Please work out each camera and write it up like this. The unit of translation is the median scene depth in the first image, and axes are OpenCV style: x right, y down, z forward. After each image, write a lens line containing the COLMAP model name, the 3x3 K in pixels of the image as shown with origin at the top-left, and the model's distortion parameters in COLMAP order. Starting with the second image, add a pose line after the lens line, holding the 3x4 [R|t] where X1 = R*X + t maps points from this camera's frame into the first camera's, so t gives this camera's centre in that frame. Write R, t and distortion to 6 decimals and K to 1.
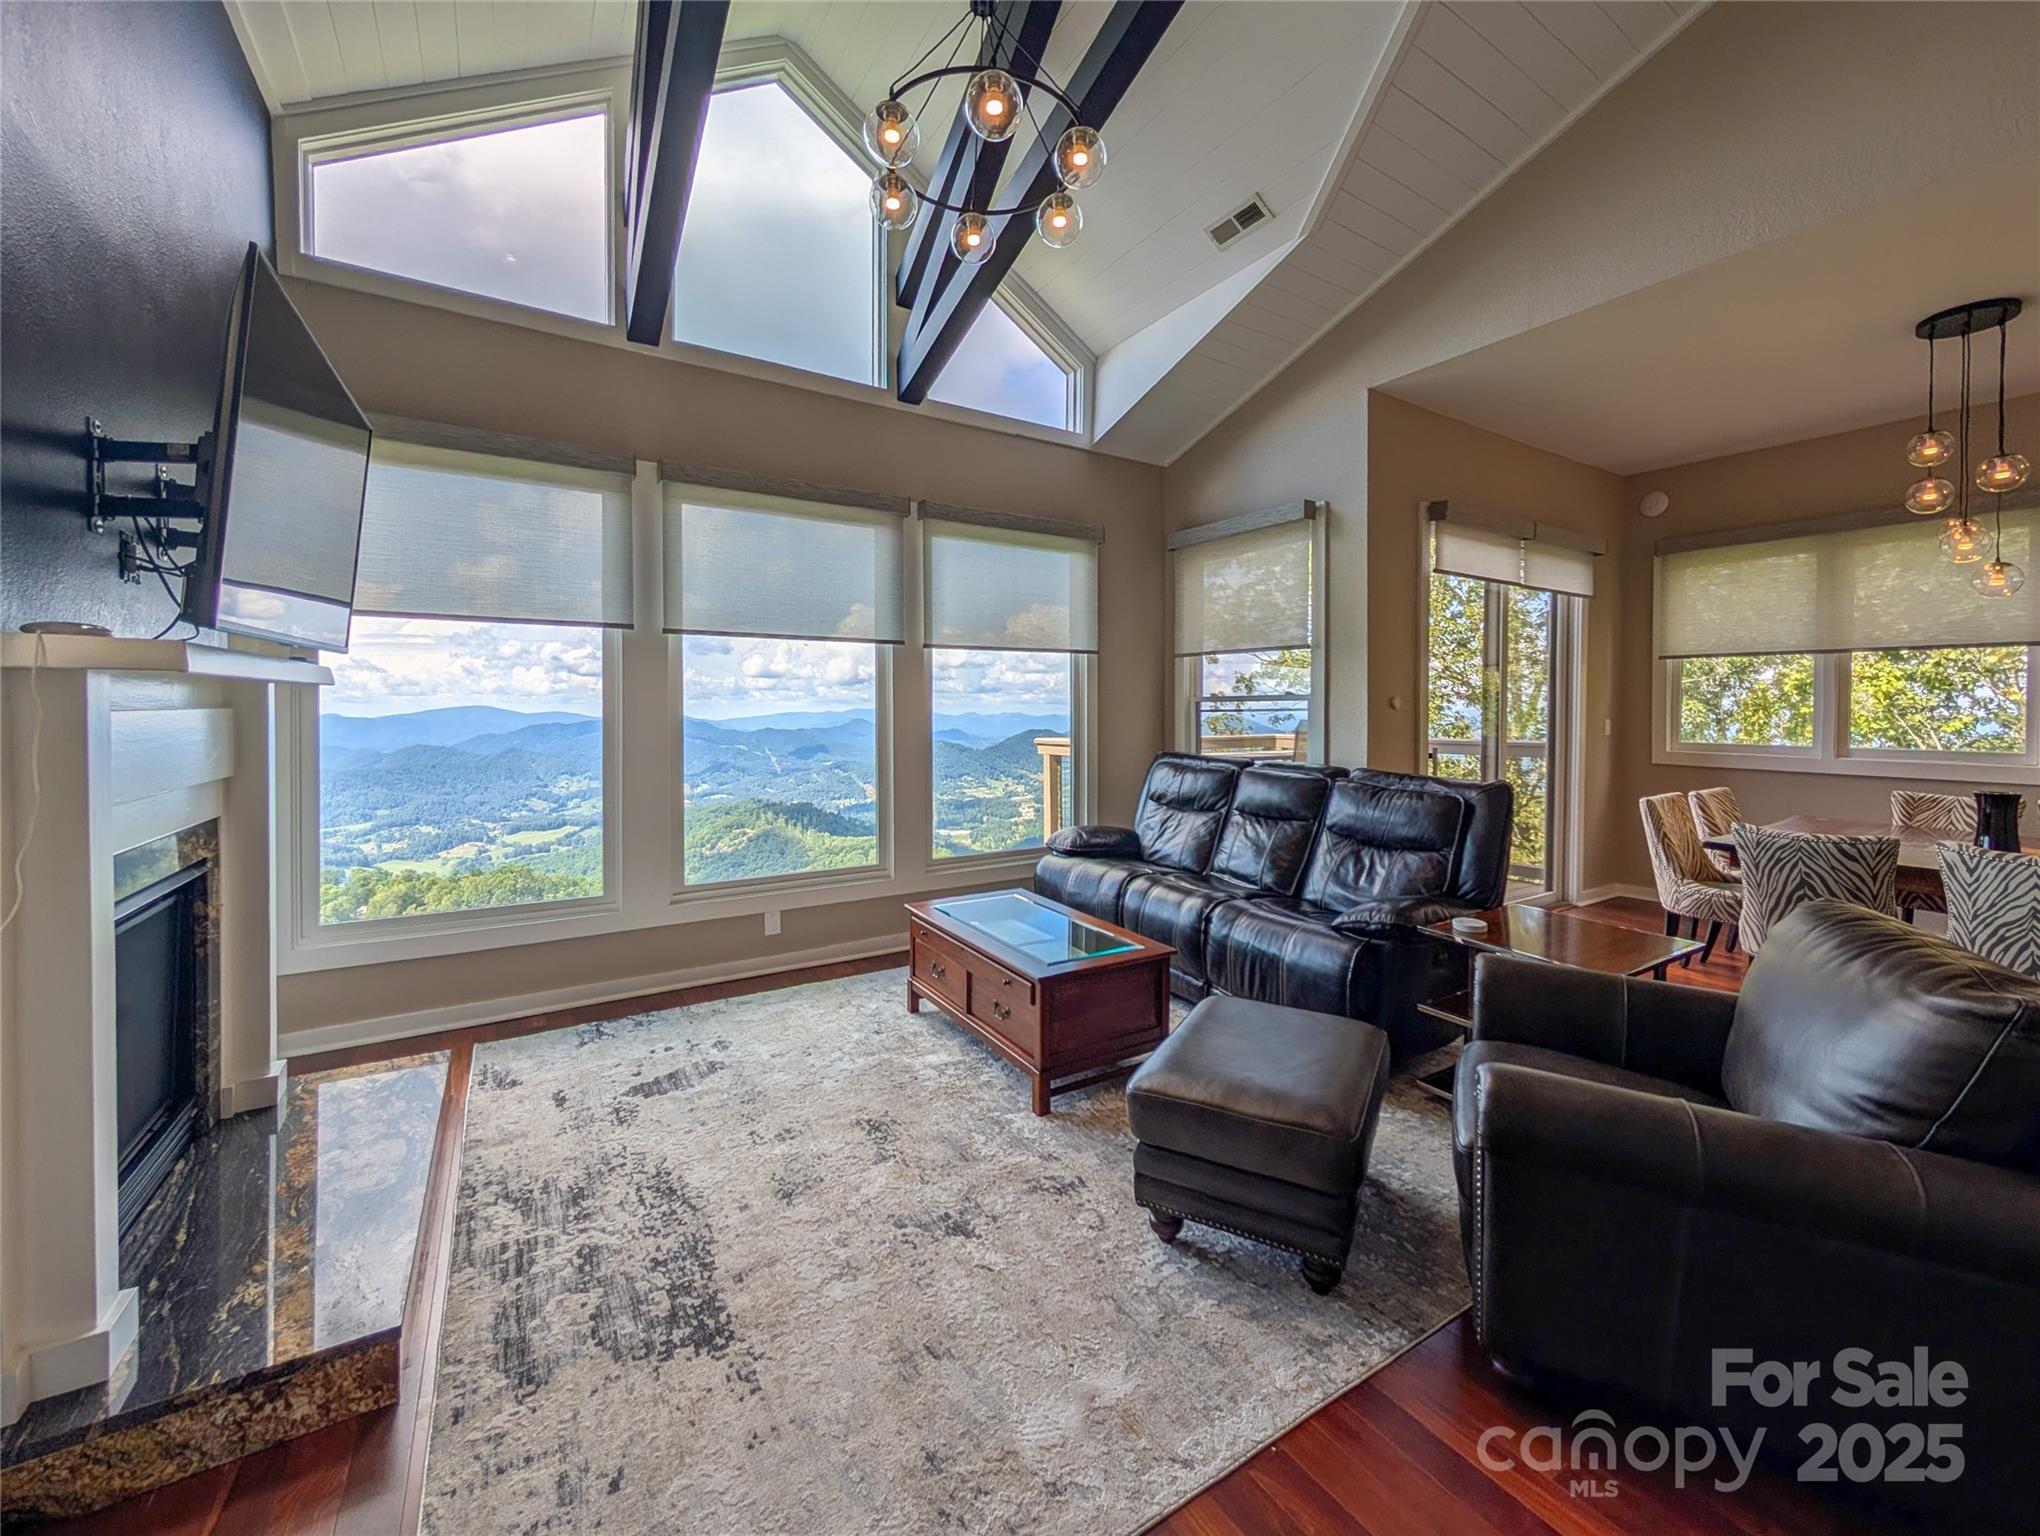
lens RADIAL K [[815.1, 0, 1037.1], [0, 815.1, 721.1], [0, 0, 1]] dist [-0.000772, 0.000231]
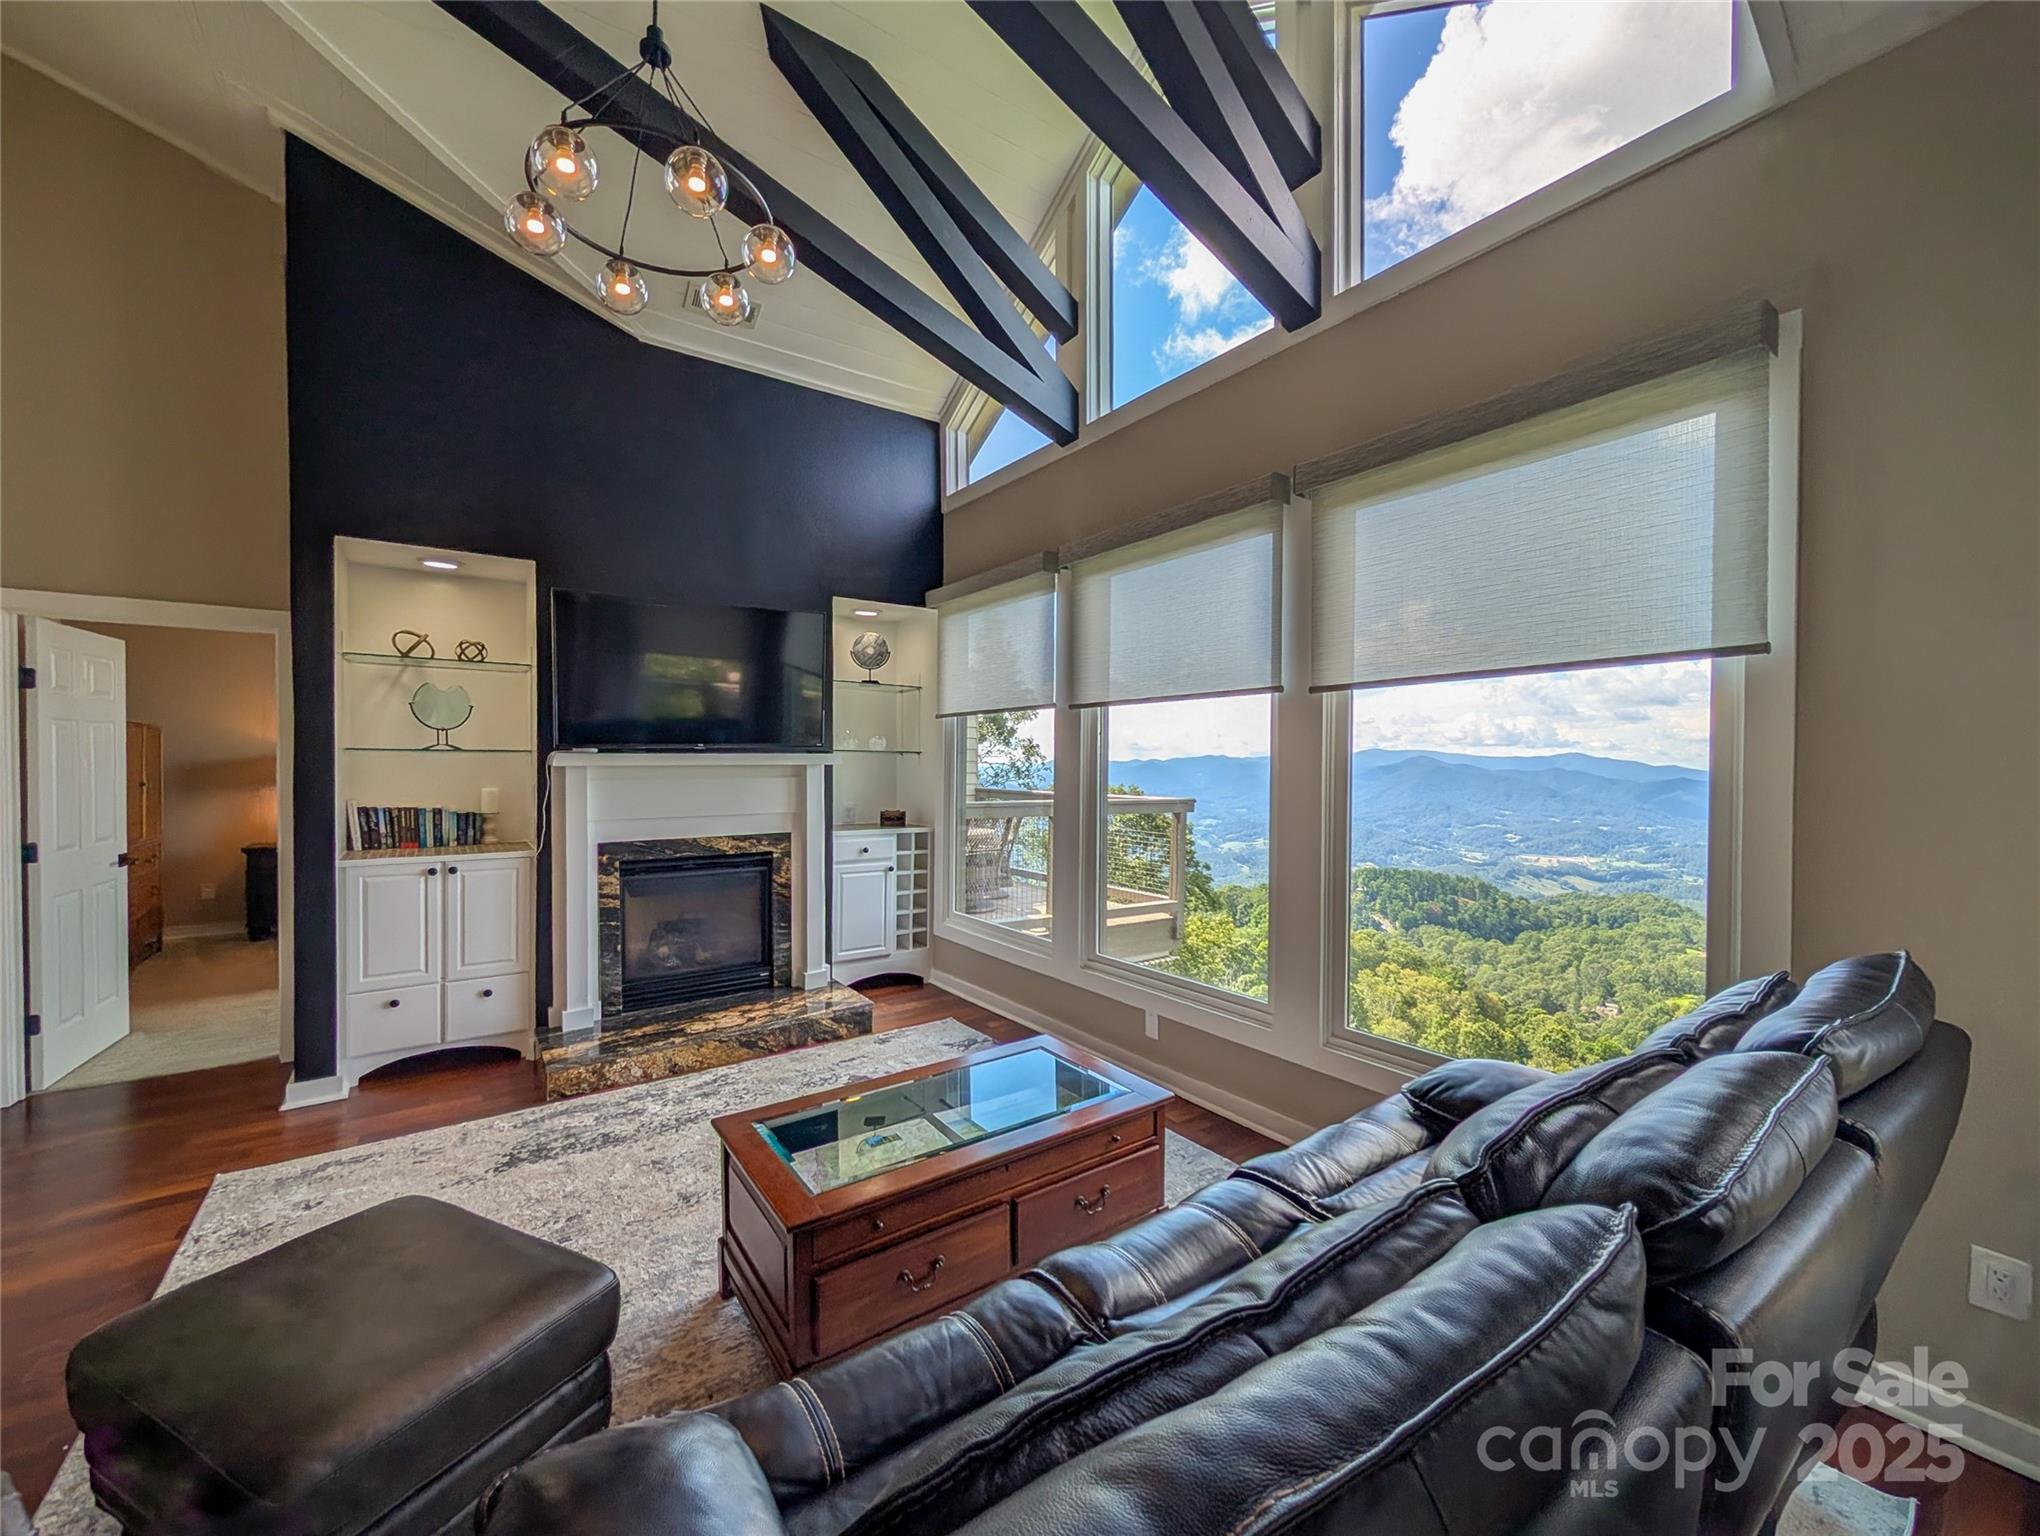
lens RADIAL K [[777.9, 0, 1016.2], [0, 777.9, 774.8], [0, 0, 1]] dist [0.000010, 0.000173]
pose [[0.044863, 0.012831, -0.998911, 0.606698], [-0.018974, 0.999748, 0.011990, -0.036789], [0.998813, 0.018415, 0.045095, 0.973536]]
